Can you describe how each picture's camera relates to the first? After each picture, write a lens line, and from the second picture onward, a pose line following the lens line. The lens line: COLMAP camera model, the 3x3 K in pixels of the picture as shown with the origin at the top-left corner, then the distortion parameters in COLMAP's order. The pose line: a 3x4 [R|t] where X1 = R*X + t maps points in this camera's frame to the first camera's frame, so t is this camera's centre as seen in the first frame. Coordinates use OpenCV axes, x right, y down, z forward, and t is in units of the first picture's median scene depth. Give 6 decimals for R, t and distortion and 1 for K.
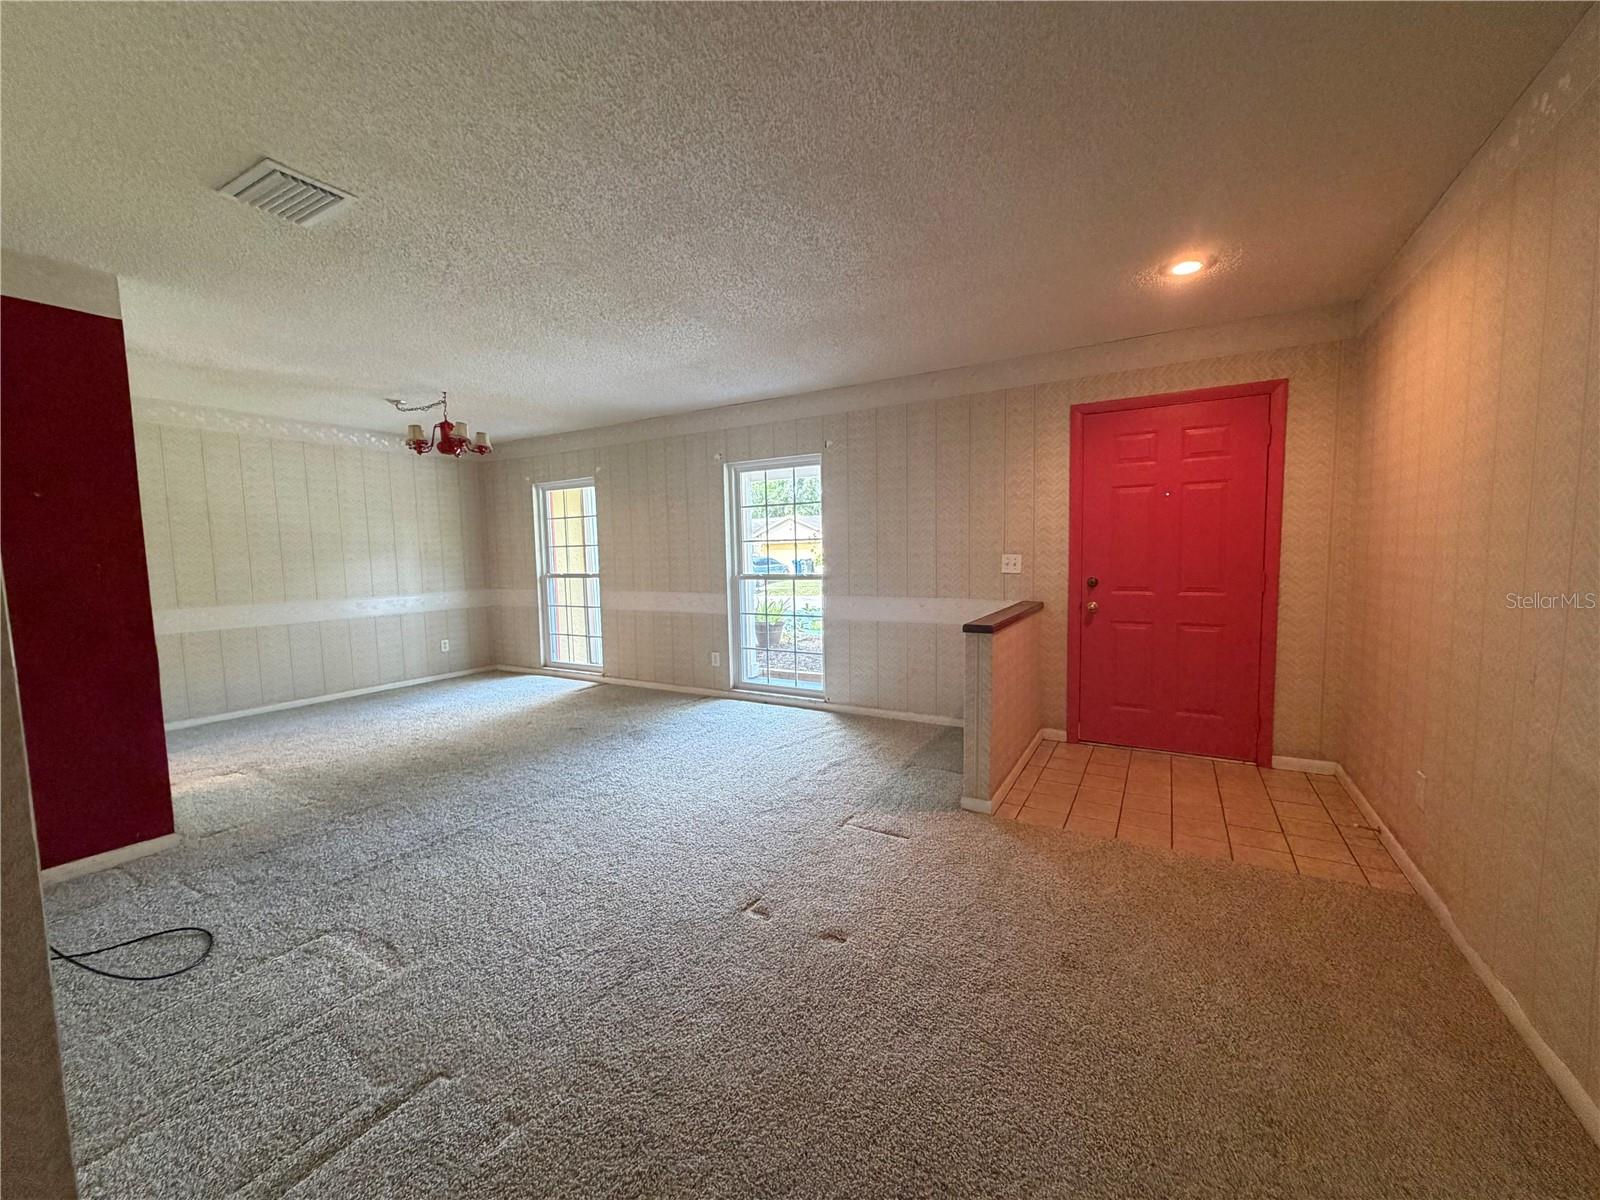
lens RADIAL K [[637.5, 0, 794.2], [0, 637.5, 600.2], [0, 0, 1]] dist [-0.000346, -0.000070]
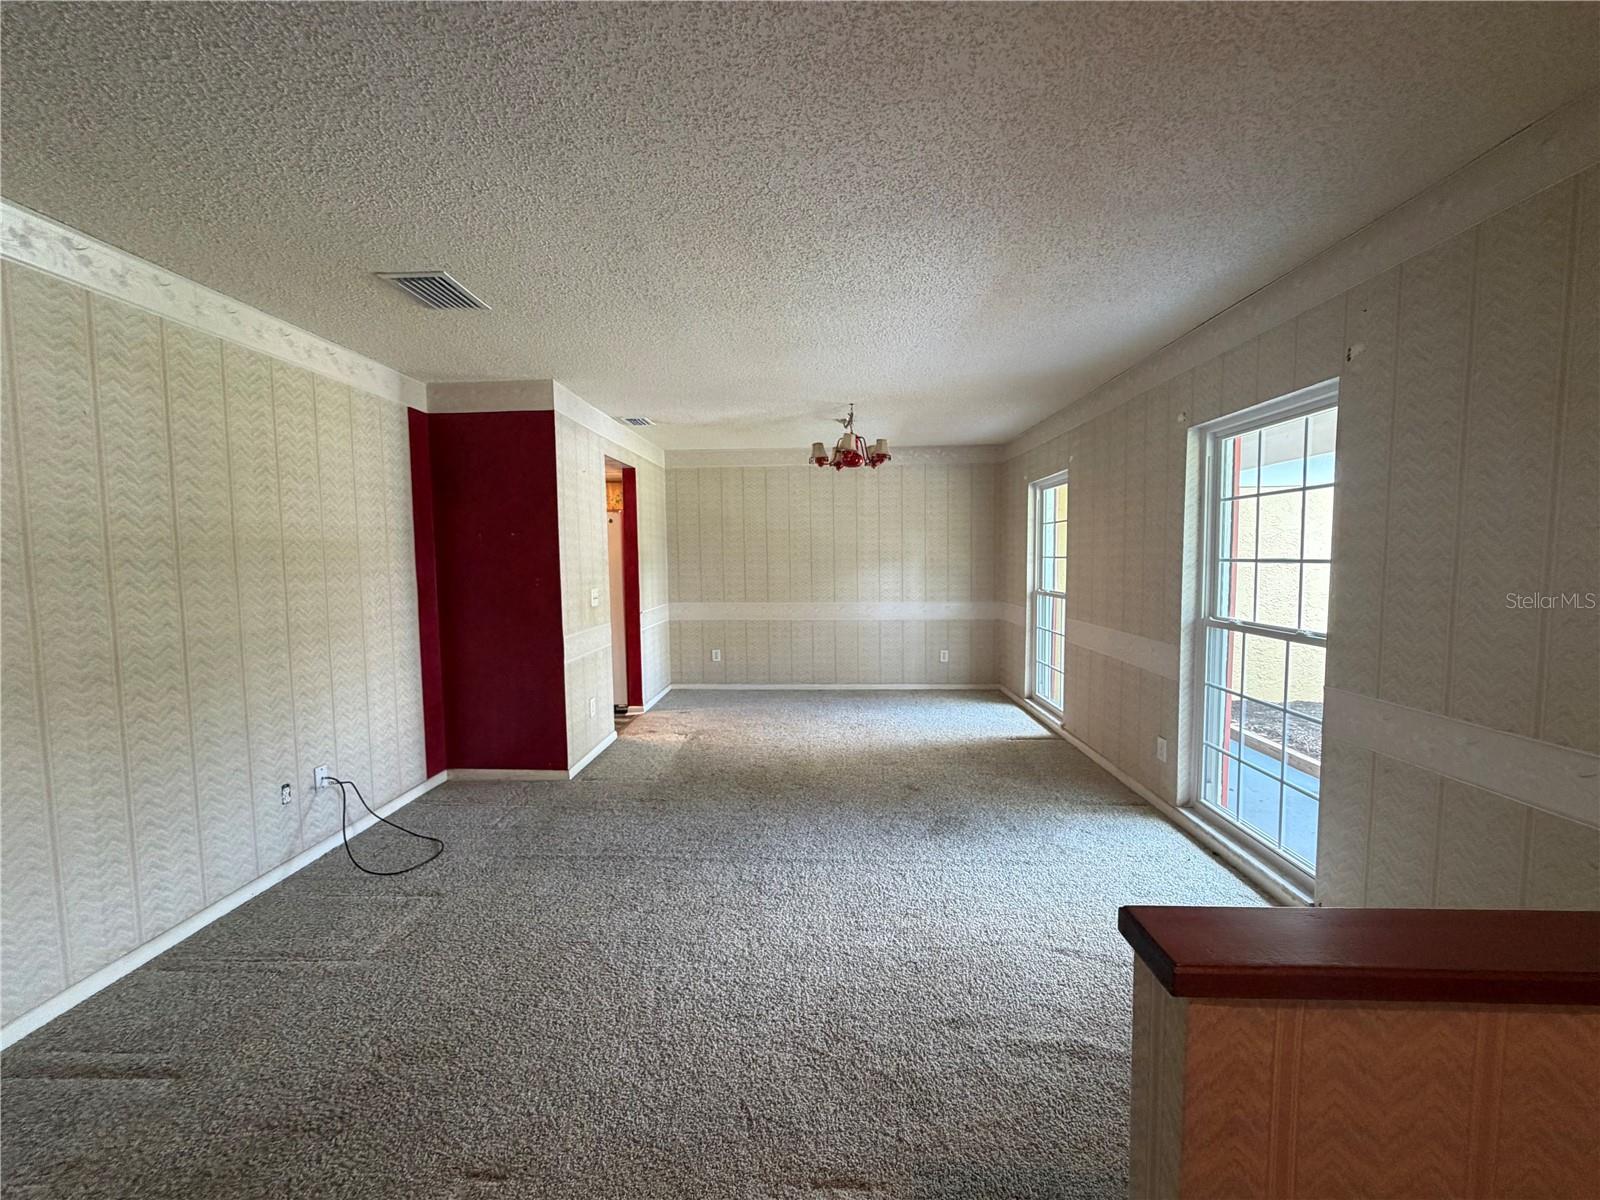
lens RADIAL K [[637.5, 0, 794.2], [0, 637.5, 600.2], [0, 0, 1]] dist [-0.000346, -0.000070]
pose [[0.470603, 0.077627, -0.878924, 0.252645], [-0.067630, 0.996365, 0.051788, -0.062299], [0.879749, 0.035070, 0.474143, 0.409853]]
